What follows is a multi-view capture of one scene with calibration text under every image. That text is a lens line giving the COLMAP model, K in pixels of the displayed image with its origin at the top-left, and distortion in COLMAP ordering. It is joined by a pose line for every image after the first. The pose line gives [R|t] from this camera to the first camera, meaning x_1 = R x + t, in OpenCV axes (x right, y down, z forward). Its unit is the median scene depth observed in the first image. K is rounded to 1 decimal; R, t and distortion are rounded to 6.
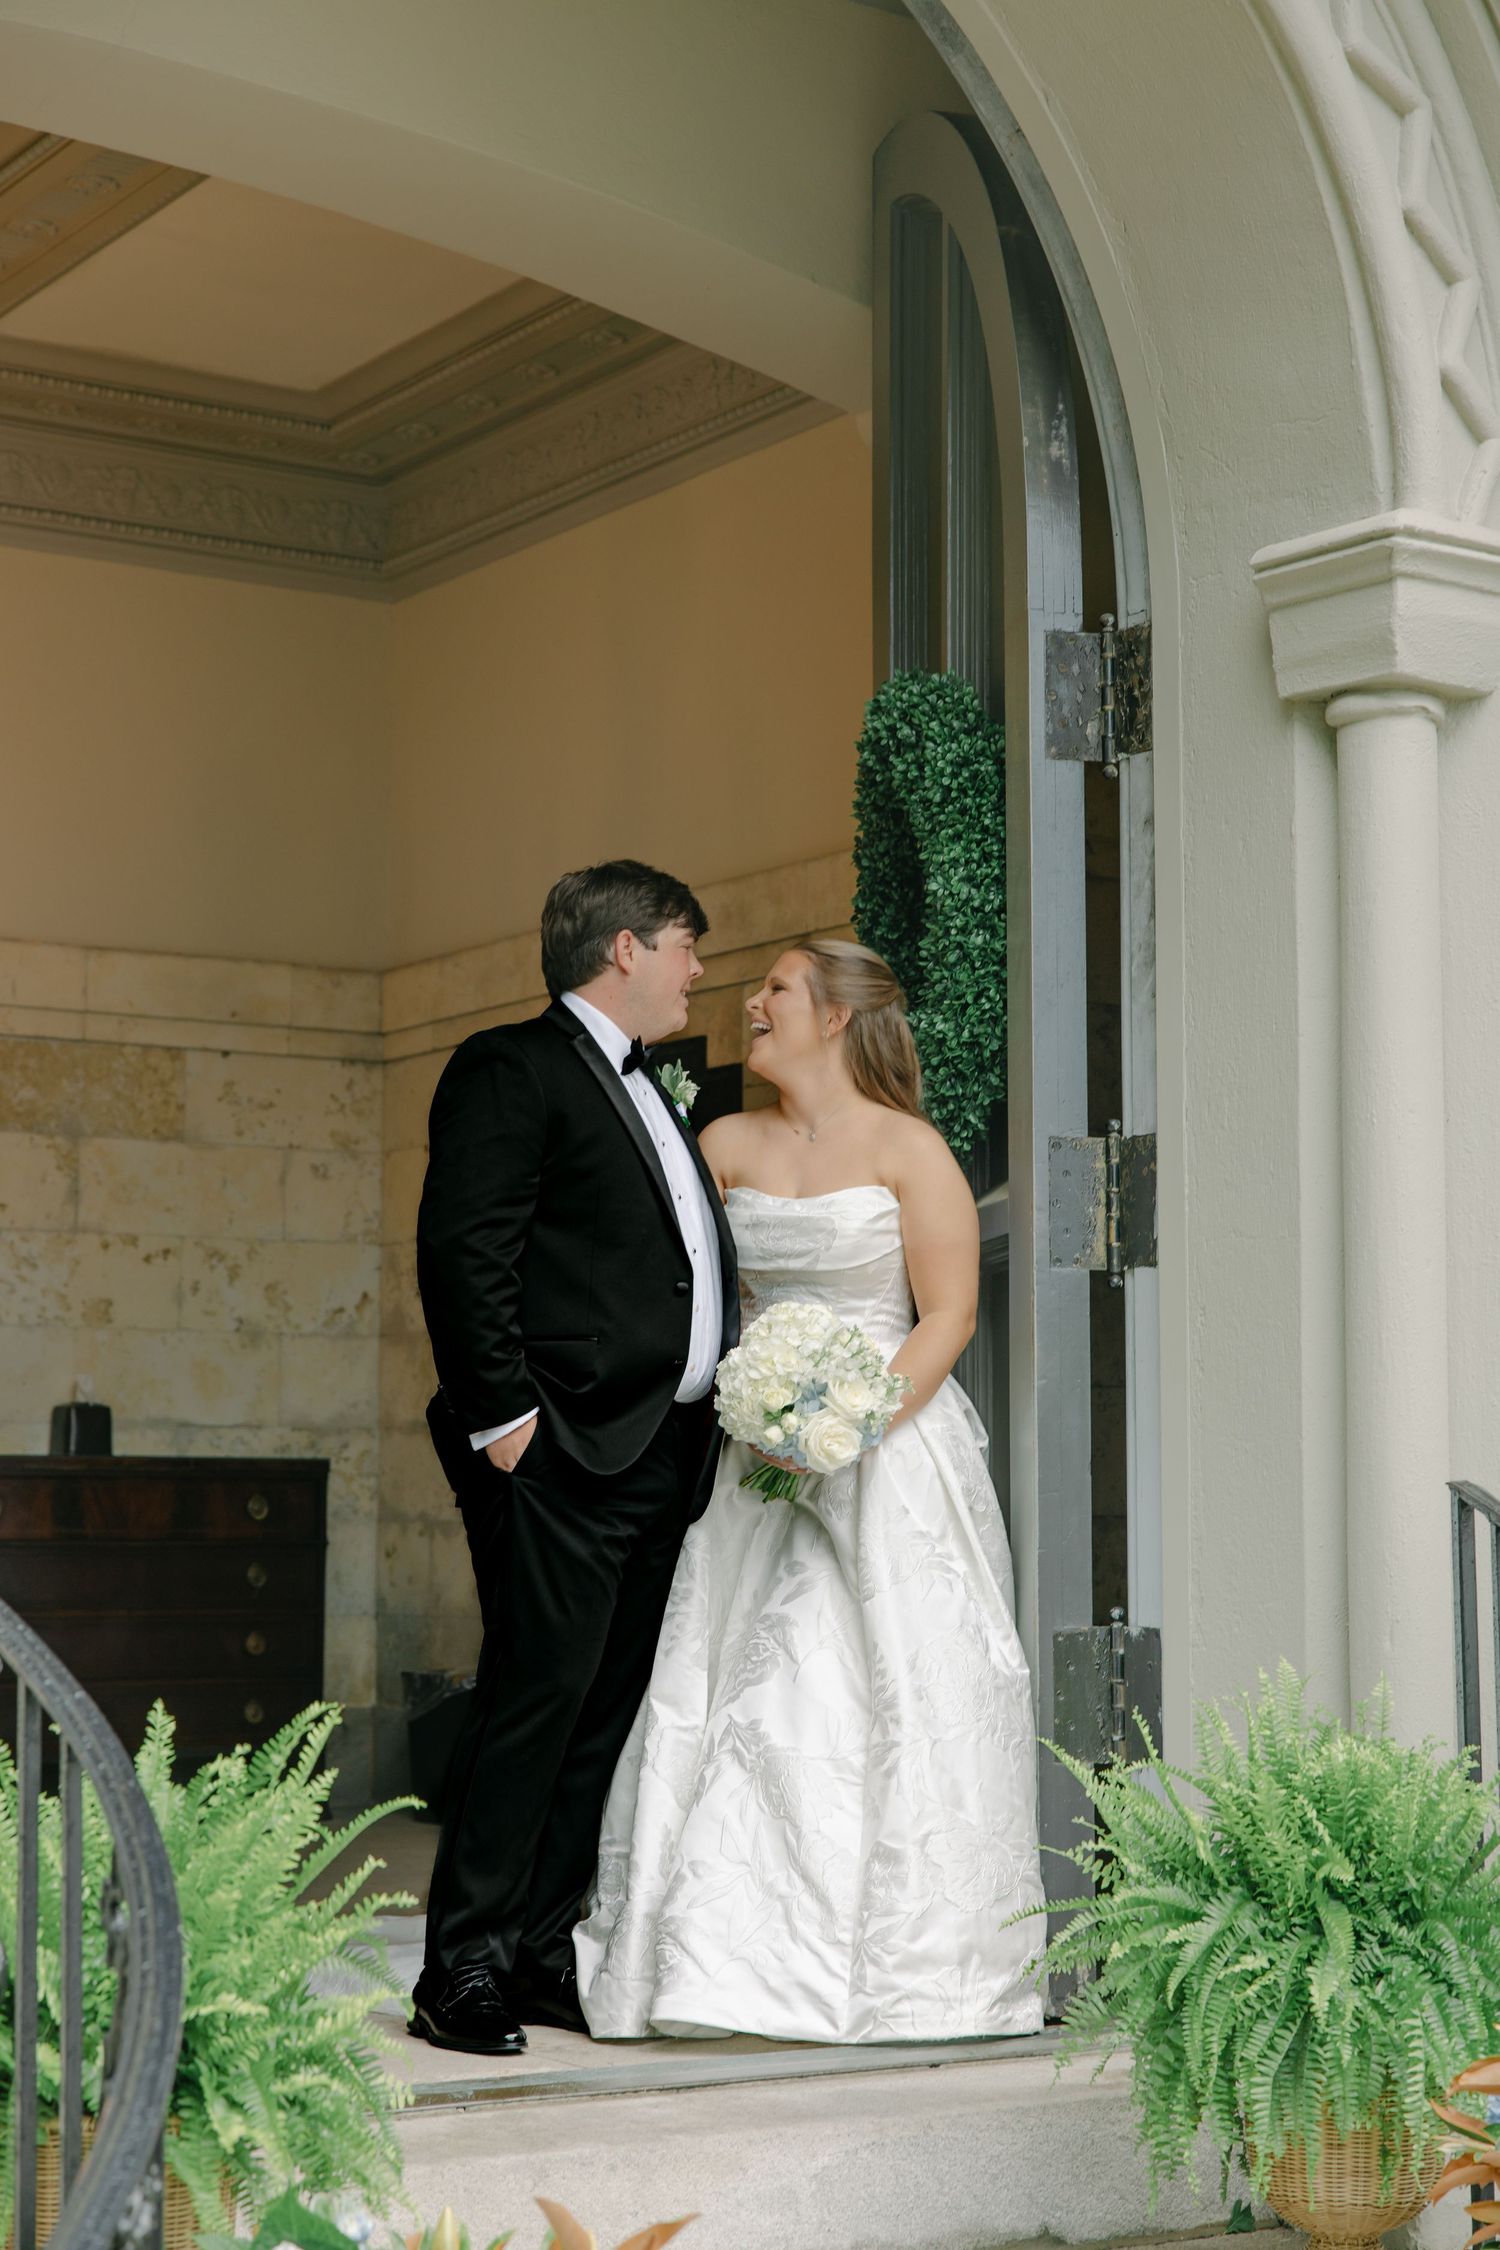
lens RADIAL K [[3864.5, 0, 720.1], [0, 3864.5, 1077.7], [0, 0, 1]] dist [0.038265, 0.000000]
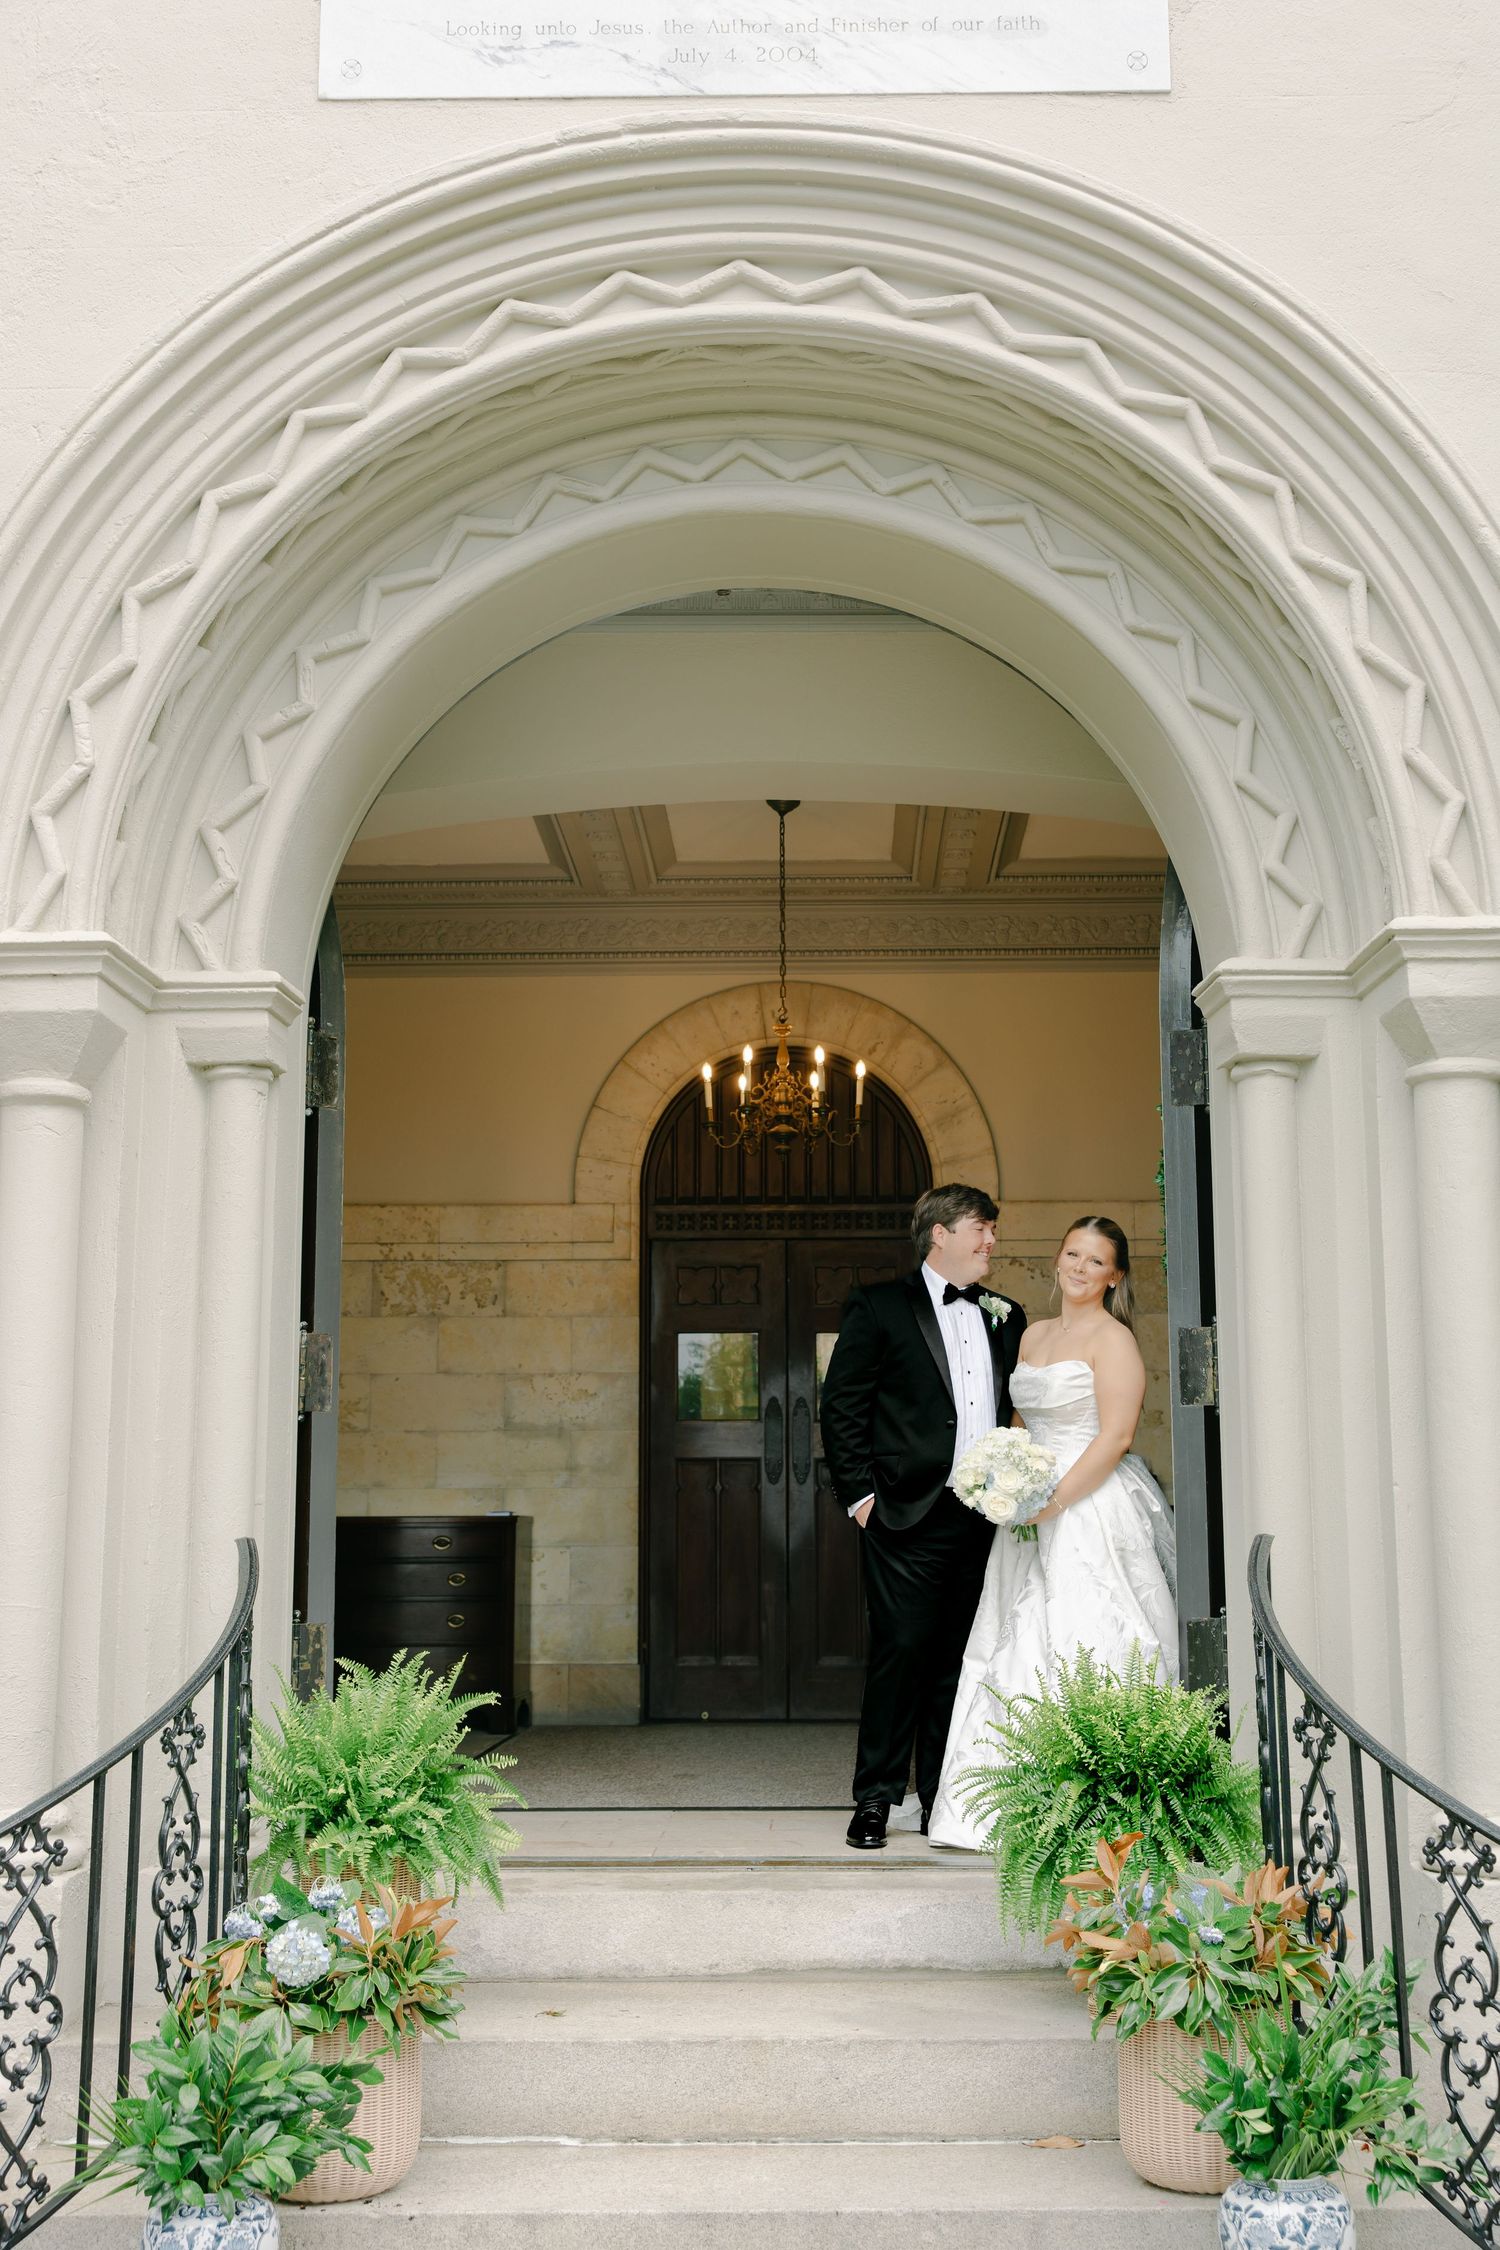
lens RADIAL K [[2604.6, 0, 781.6], [0, 2604.6, 1068.9], [0, 0, 1]] dist [0.002961, 0.000000]
pose [[0.828327, -0.101515, -0.550971, 0.344548], [0.068735, 0.994431, -0.079885, -0.010946], [0.556012, 0.028300, 0.830692, -0.033467]]
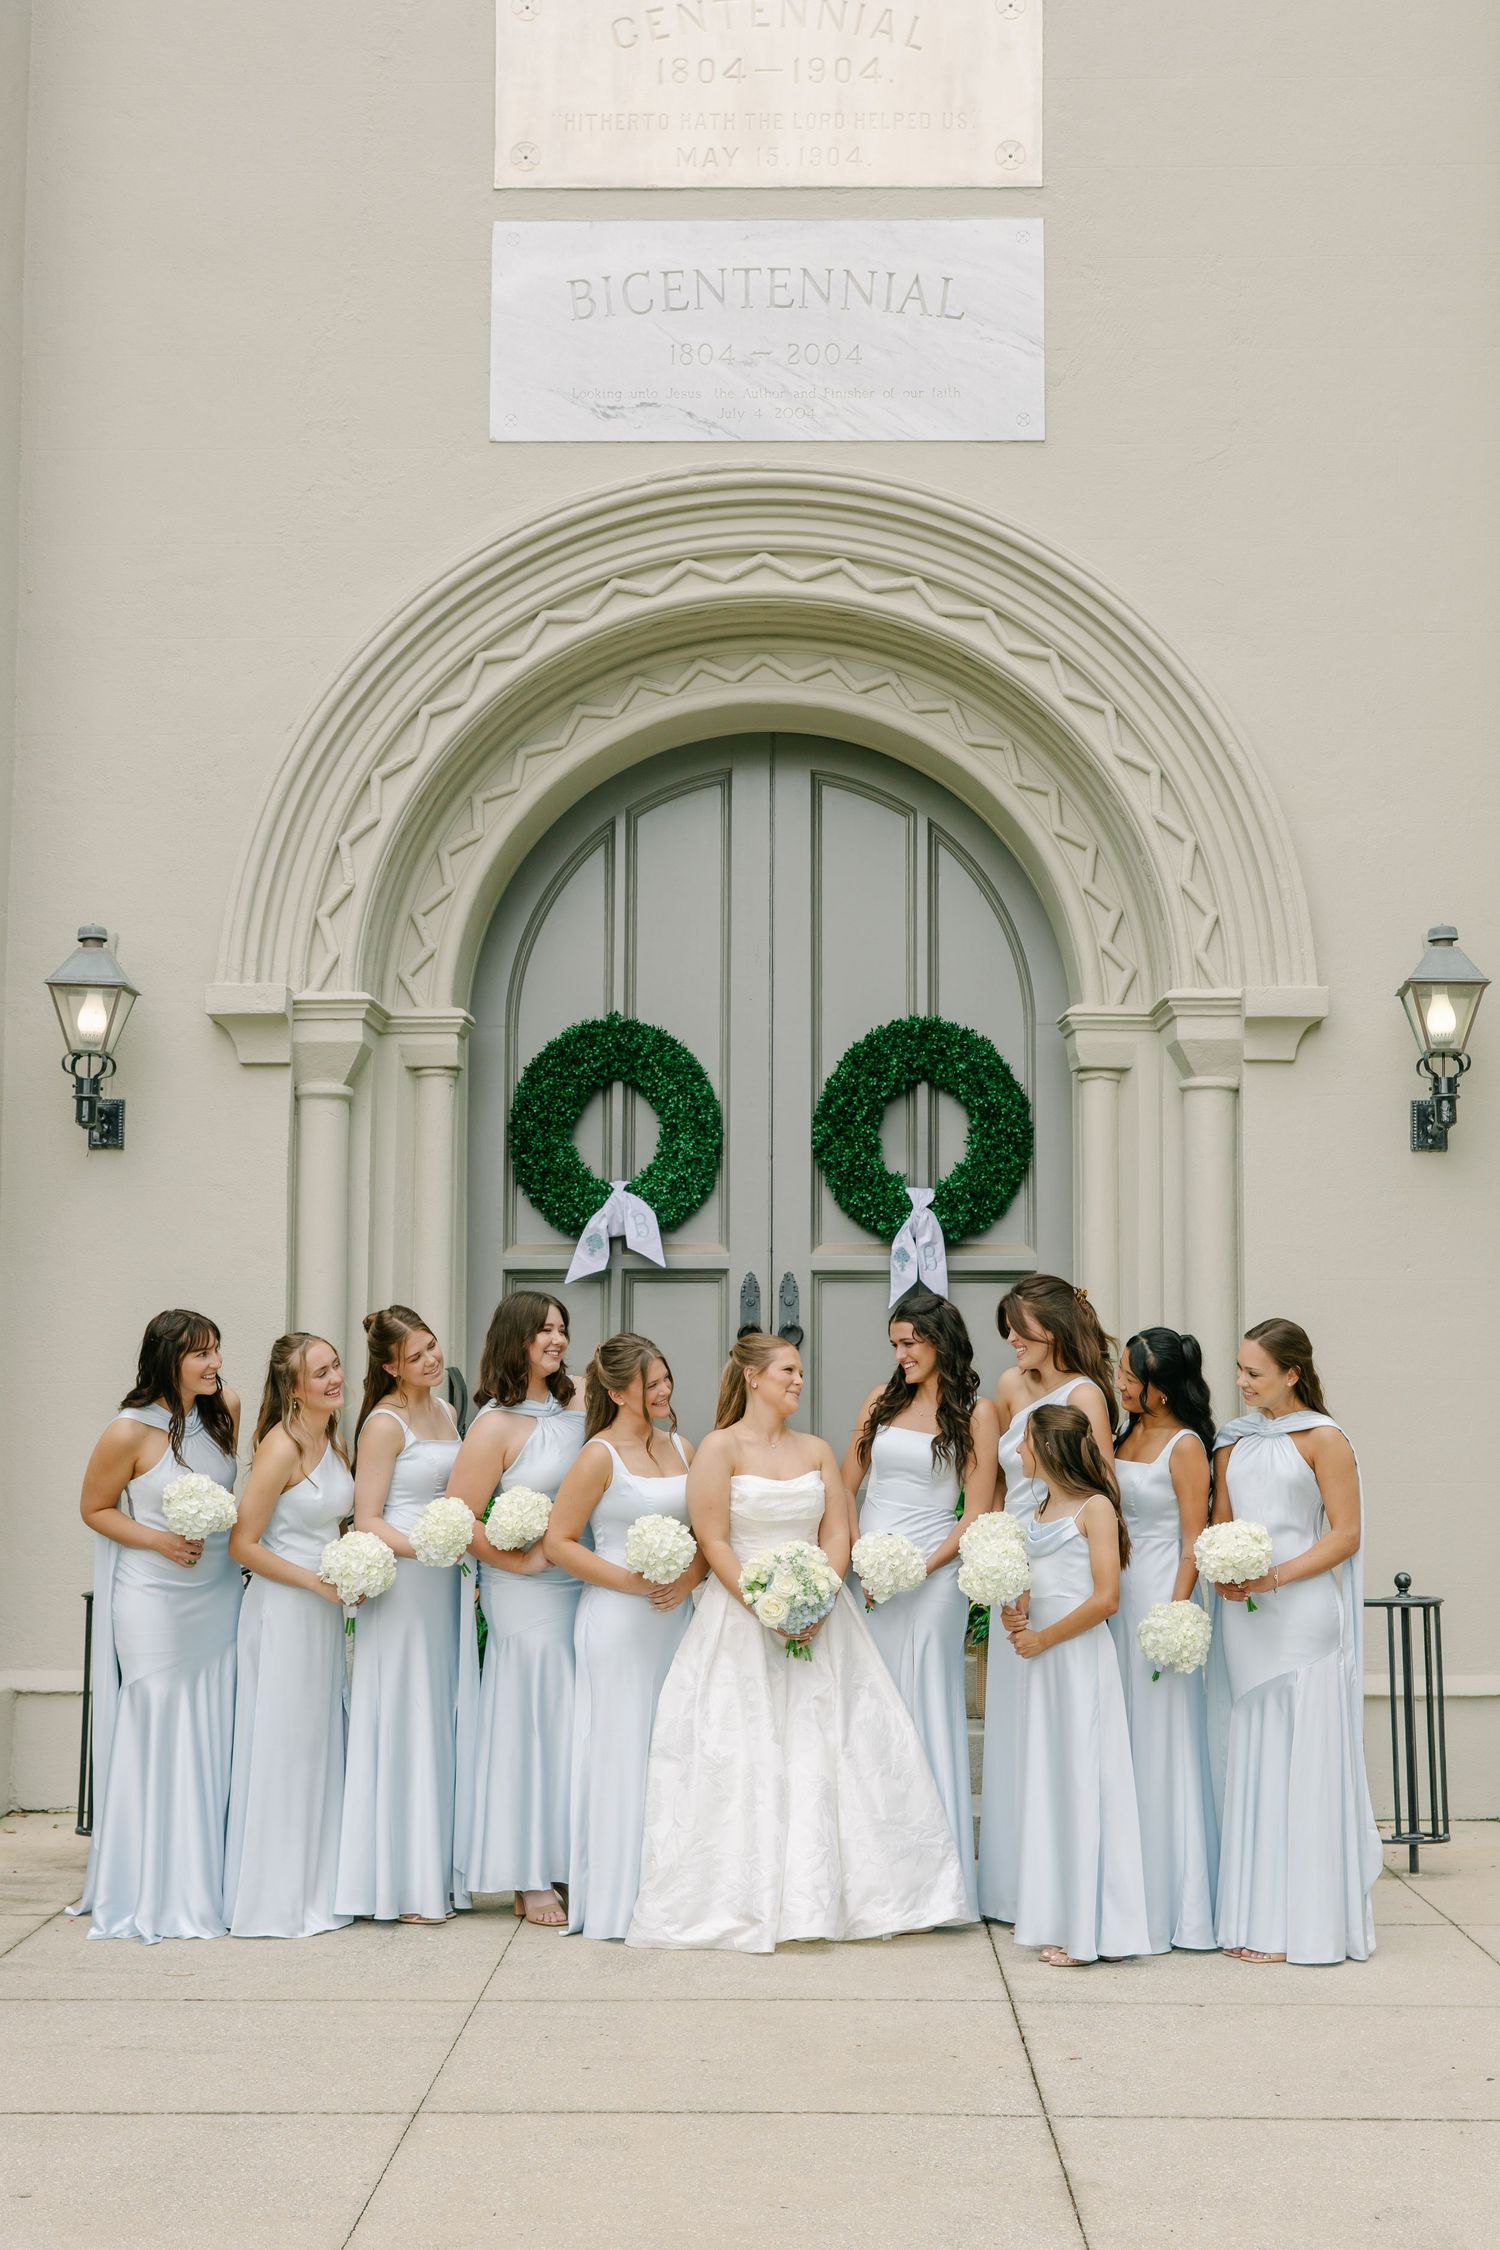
lens RADIAL K [[3312.7, 0, 746.0], [0, 3312.7, 1115.1], [0, 0, 1]] dist [-0.012762, 0.000000]
pose [[0.827441, -0.053650, -0.558983, 0.675069], [0.062692, 0.998028, -0.002987, -0.042362], [0.558042, -0.032572, 0.829173, -0.544200]]
